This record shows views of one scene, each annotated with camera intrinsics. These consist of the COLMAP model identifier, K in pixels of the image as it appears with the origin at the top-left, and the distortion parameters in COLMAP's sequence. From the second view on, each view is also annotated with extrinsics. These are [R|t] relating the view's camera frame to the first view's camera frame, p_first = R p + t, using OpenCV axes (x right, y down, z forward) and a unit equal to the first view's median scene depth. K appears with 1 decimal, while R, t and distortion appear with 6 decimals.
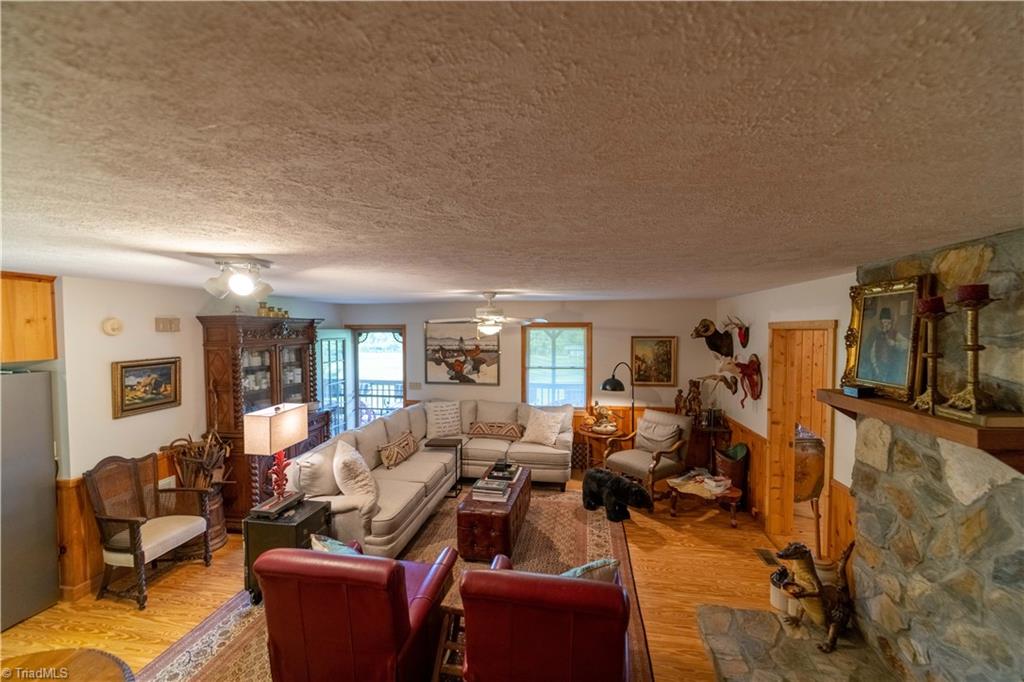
lens RADIAL K [[412.1, 0, 513.4], [0, 412.1, 341.2], [0, 0, 1]] dist [0.000296, -0.000746]
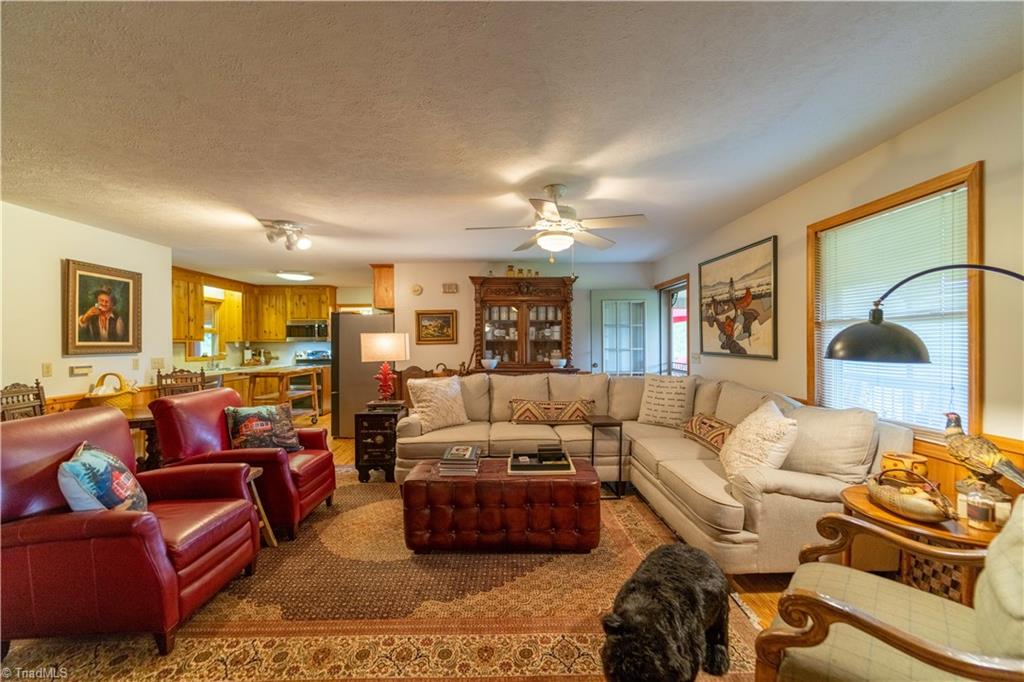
lens RADIAL K [[412.1, 0, 512.3], [0, 412.1, 340.6], [0, 0, 1]] dist [0.000296, -0.000746]
pose [[0.182374, -0.003313, -0.983224, 0.550866], [-0.025051, 0.999654, -0.008015, 0.127615], [0.982910, 0.026092, 0.182228, 0.779528]]
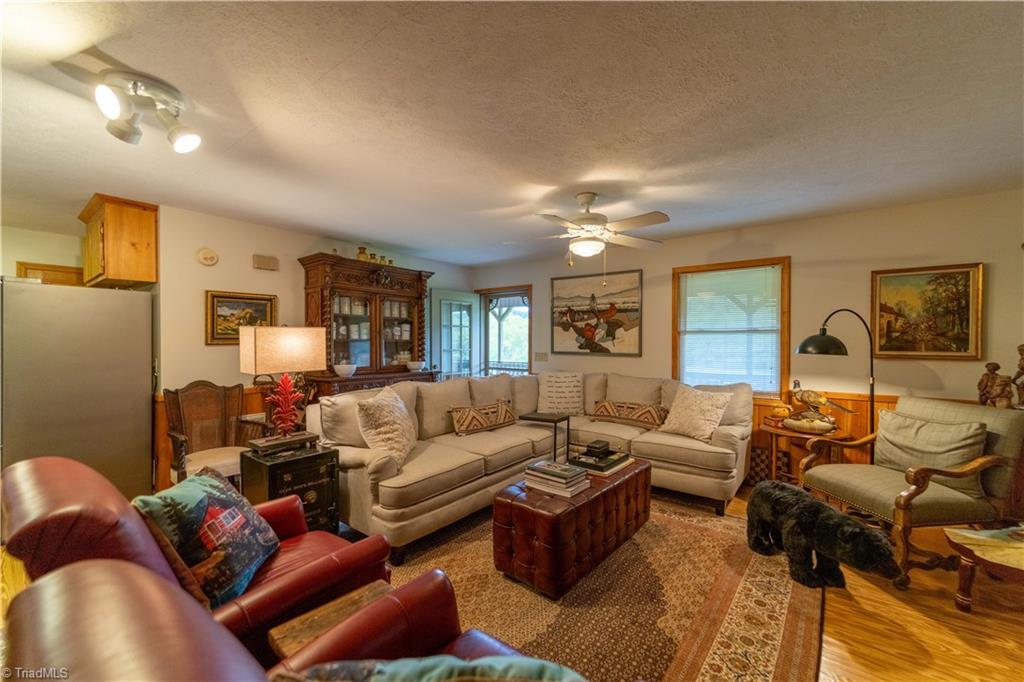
lens RADIAL K [[412.1, 0, 513.0], [0, 412.1, 343.0], [0, 0, 1]] dist [0.000296, -0.000746]
pose [[0.876796, 0.005736, -0.480828, 0.158491], [-0.018671, 0.999581, -0.022122, 0.138769], [0.480500, 0.028374, 0.876536, 0.329632]]
